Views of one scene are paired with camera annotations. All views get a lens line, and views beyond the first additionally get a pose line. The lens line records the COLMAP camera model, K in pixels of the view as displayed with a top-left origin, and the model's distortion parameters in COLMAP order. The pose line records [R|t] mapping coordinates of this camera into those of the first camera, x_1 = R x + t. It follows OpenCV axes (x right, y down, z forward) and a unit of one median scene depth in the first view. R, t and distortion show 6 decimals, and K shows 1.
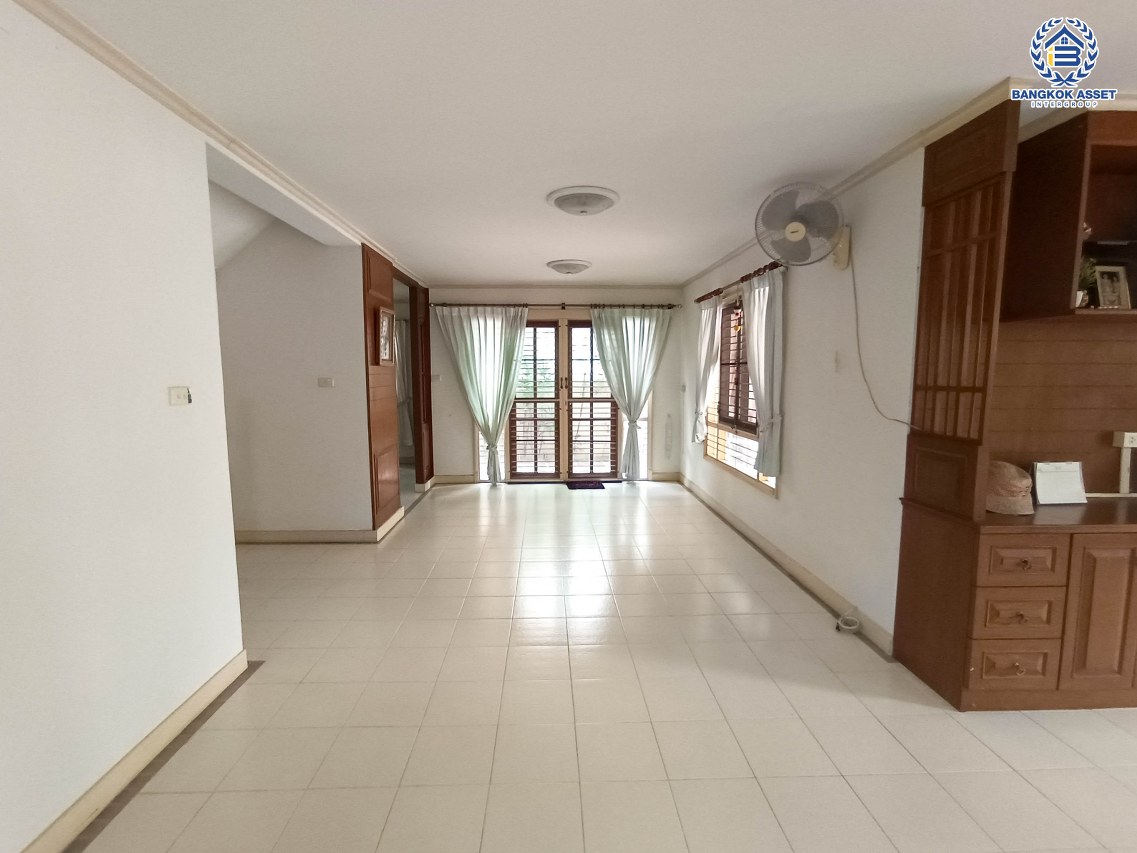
lens RADIAL K [[523.9, 0, 563.1], [0, 523.9, 430.4], [0, 0, 1]] dist [0.001291, 0.000265]
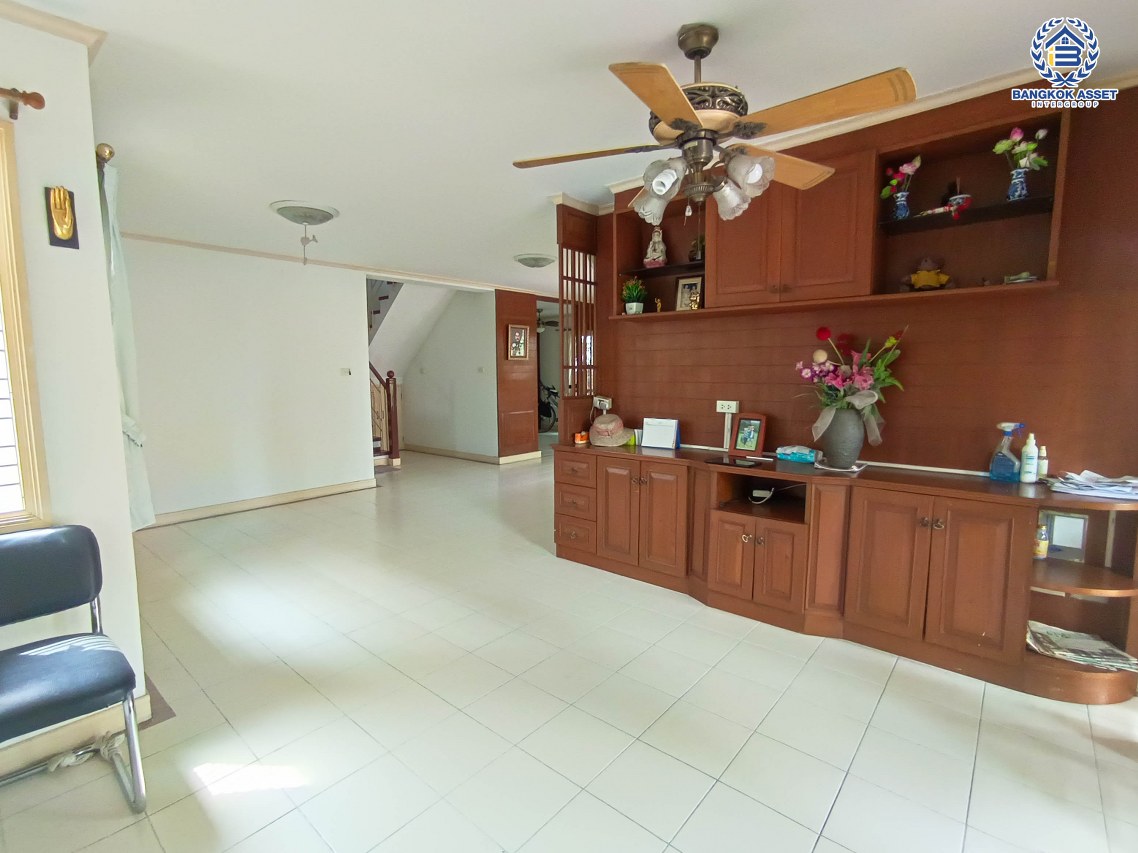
lens RADIAL K [[524.4, 0, 569.6], [0, 524.4, 424.5], [0, 0, 1]] dist [0.001291, 0.000265]
pose [[0.755313, 0.063752, -0.652256, 1.666605], [-0.064822, 0.997644, 0.022446, 0.058669], [0.652150, 0.025326, 0.757667, -0.238487]]
